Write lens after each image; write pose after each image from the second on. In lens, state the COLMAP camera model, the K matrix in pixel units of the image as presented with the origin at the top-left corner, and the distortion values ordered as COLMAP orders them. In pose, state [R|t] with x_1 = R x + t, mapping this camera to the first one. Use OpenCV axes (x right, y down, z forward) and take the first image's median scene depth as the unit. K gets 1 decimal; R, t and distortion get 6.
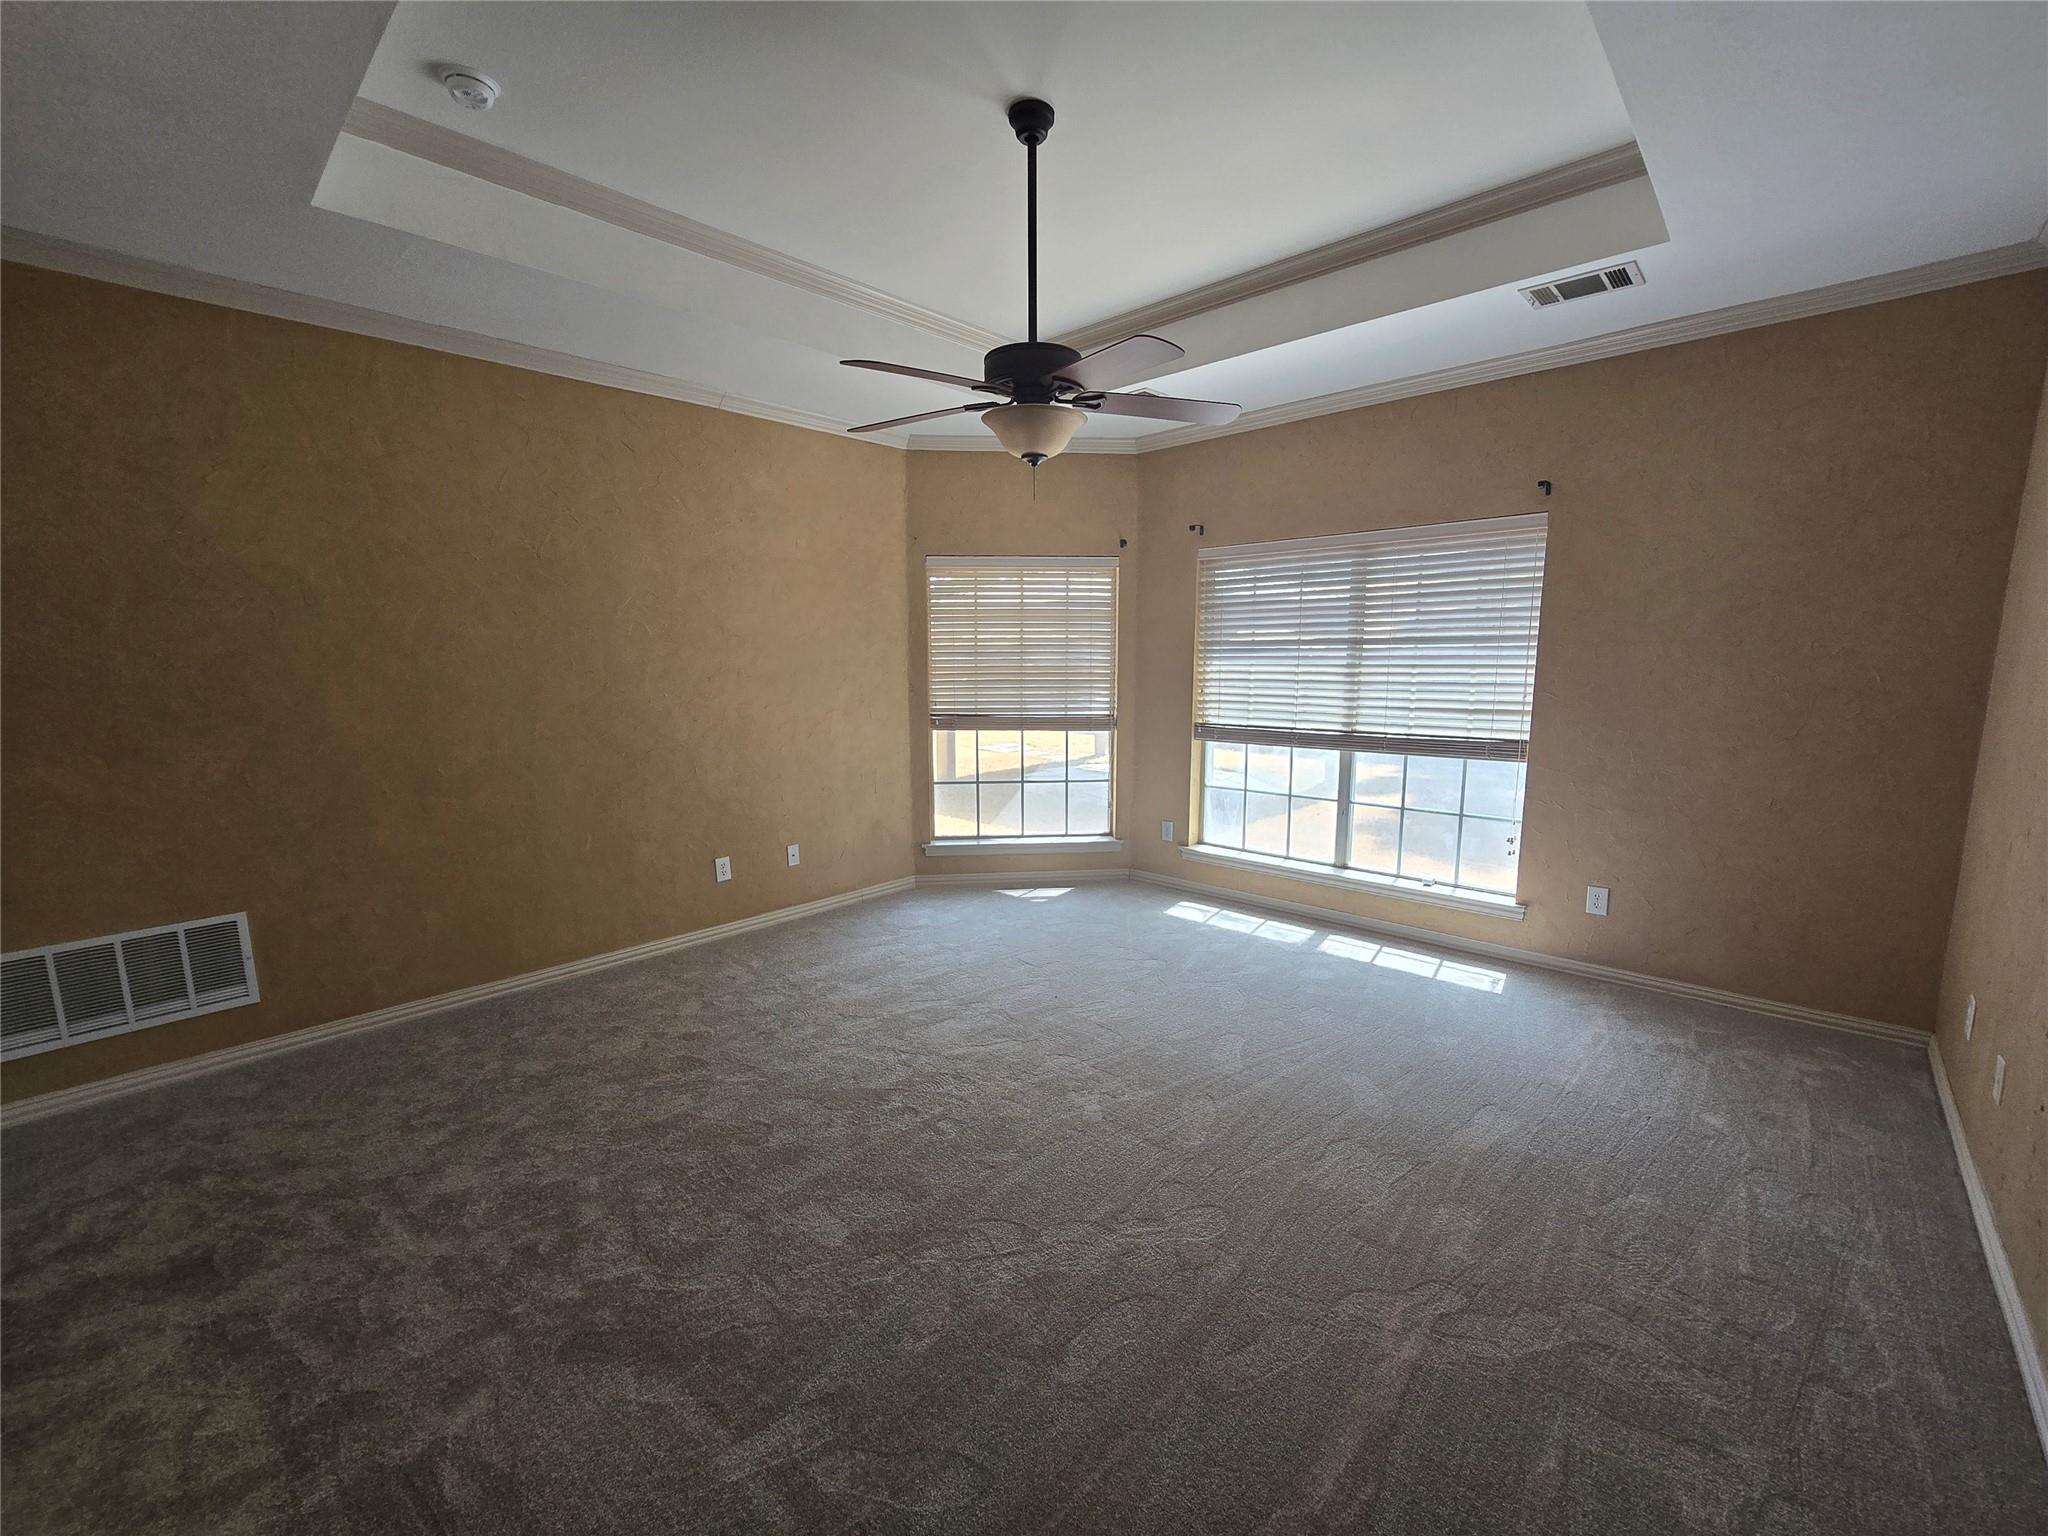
lens RADIAL K [[838.8, 0, 1035.7], [0, 838.8, 778.2], [0, 0, 1]] dist [-0.001066, 0.000145]
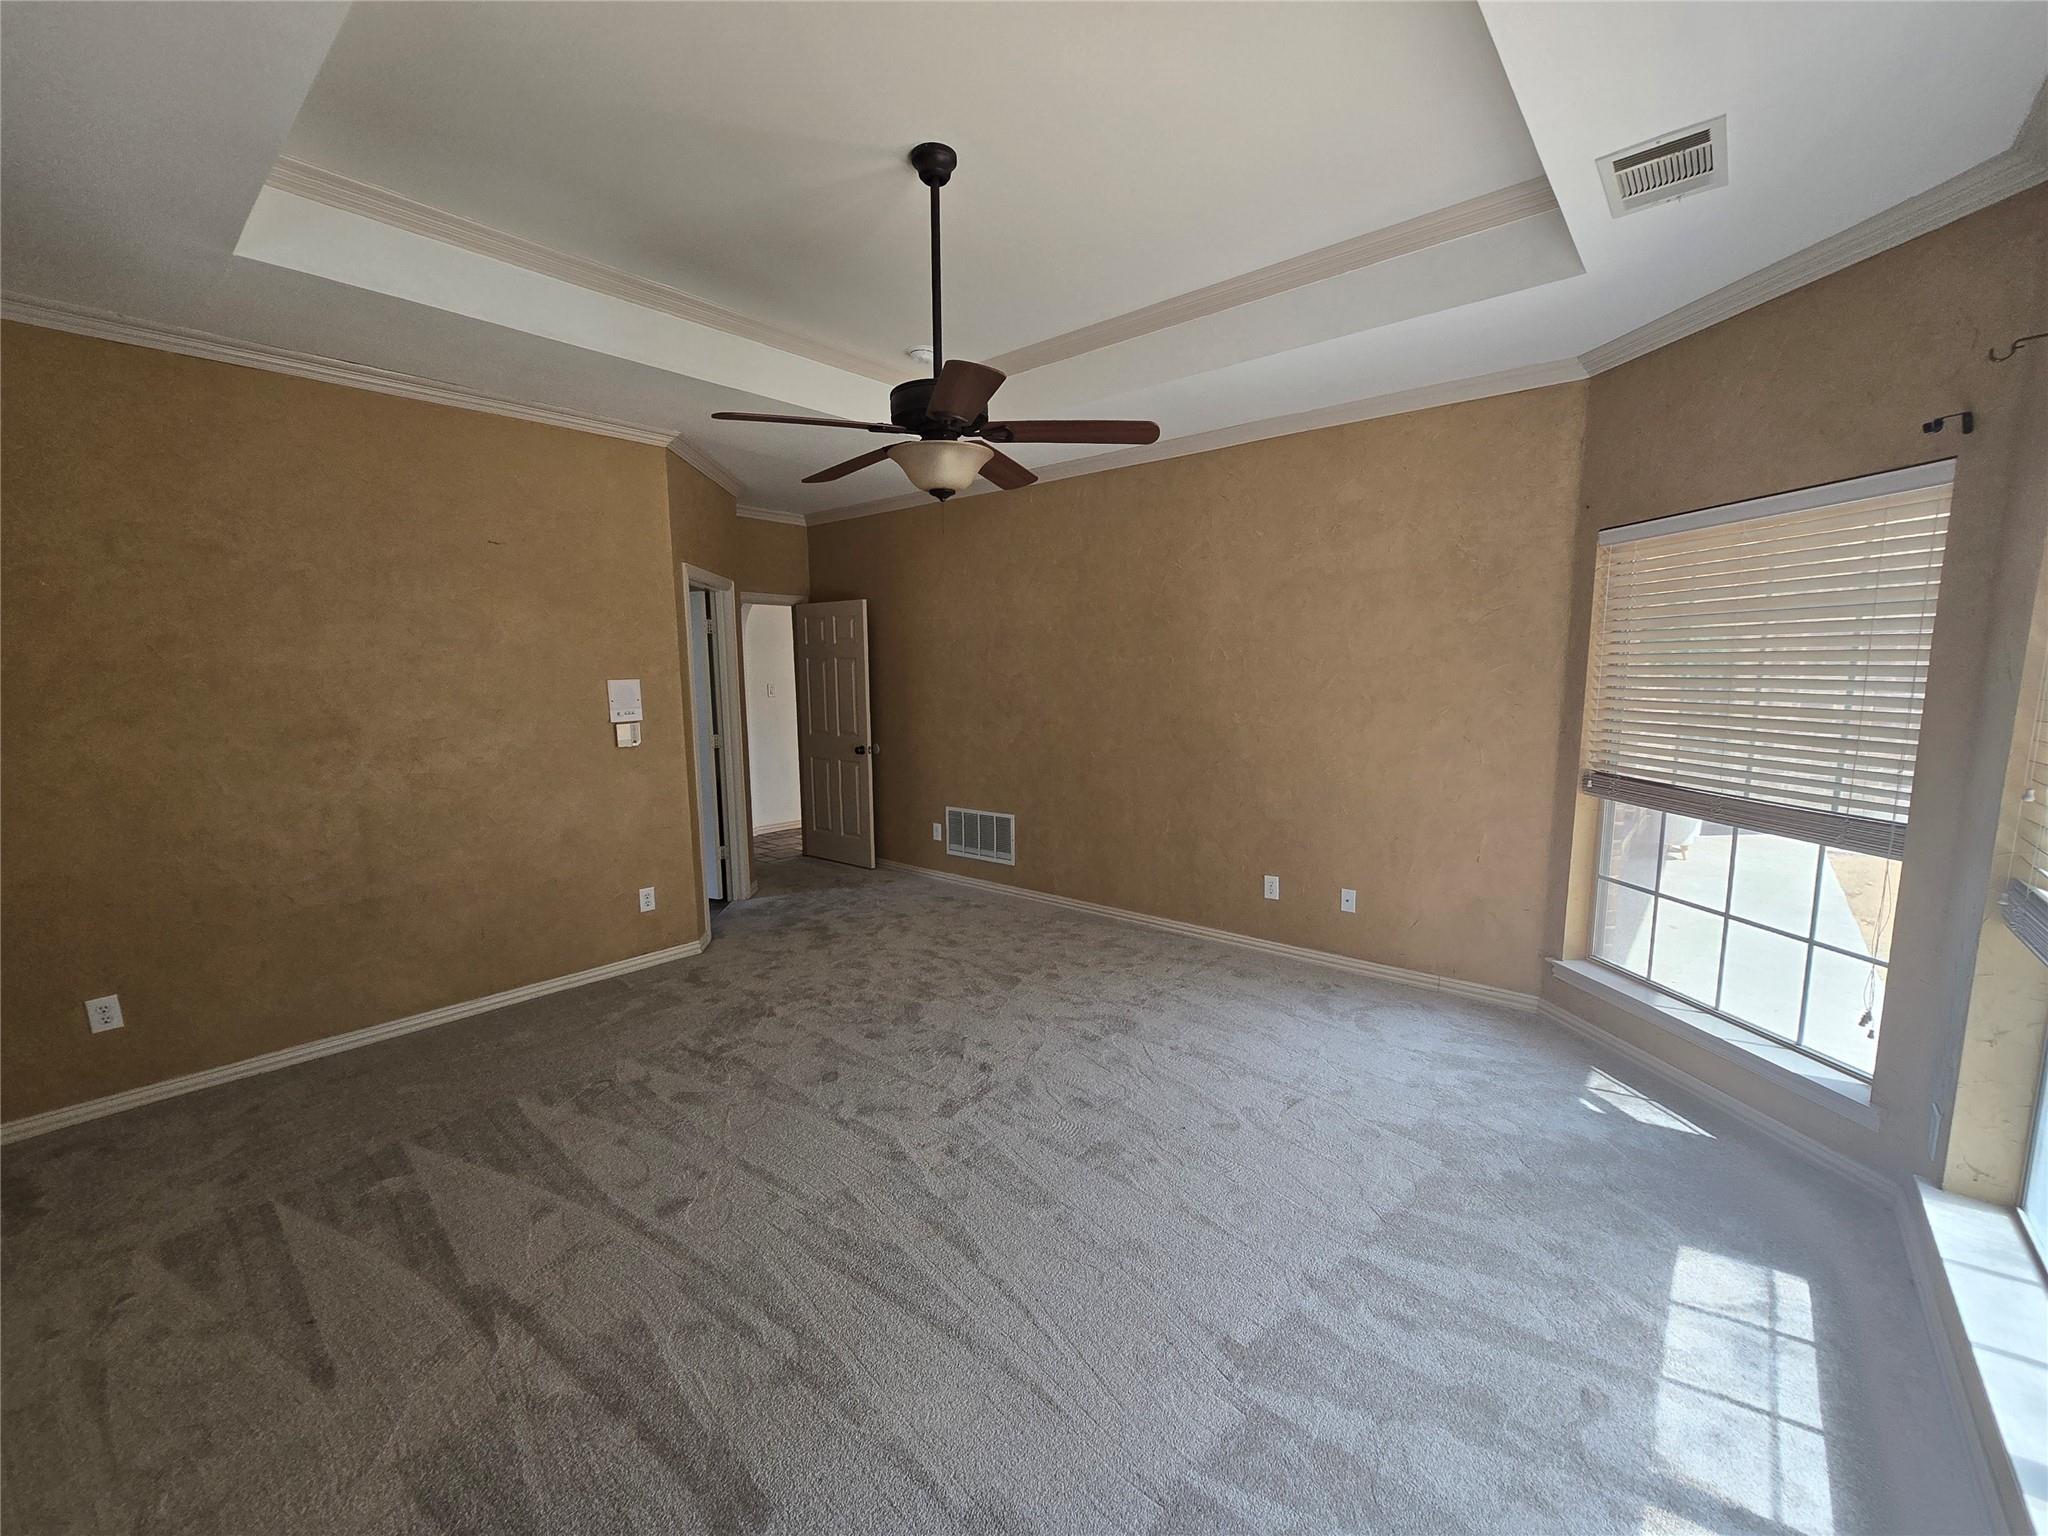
lens RADIAL K [[838.8, 0, 1036.3], [0, 838.8, 776.2], [0, 0, 1]] dist [-0.001066, 0.000145]
pose [[0.059449, 0.132864, -0.989350, 0.563928], [-0.141395, 0.982231, 0.123411, -0.102923], [0.988167, 0.132552, 0.077179, 0.584724]]
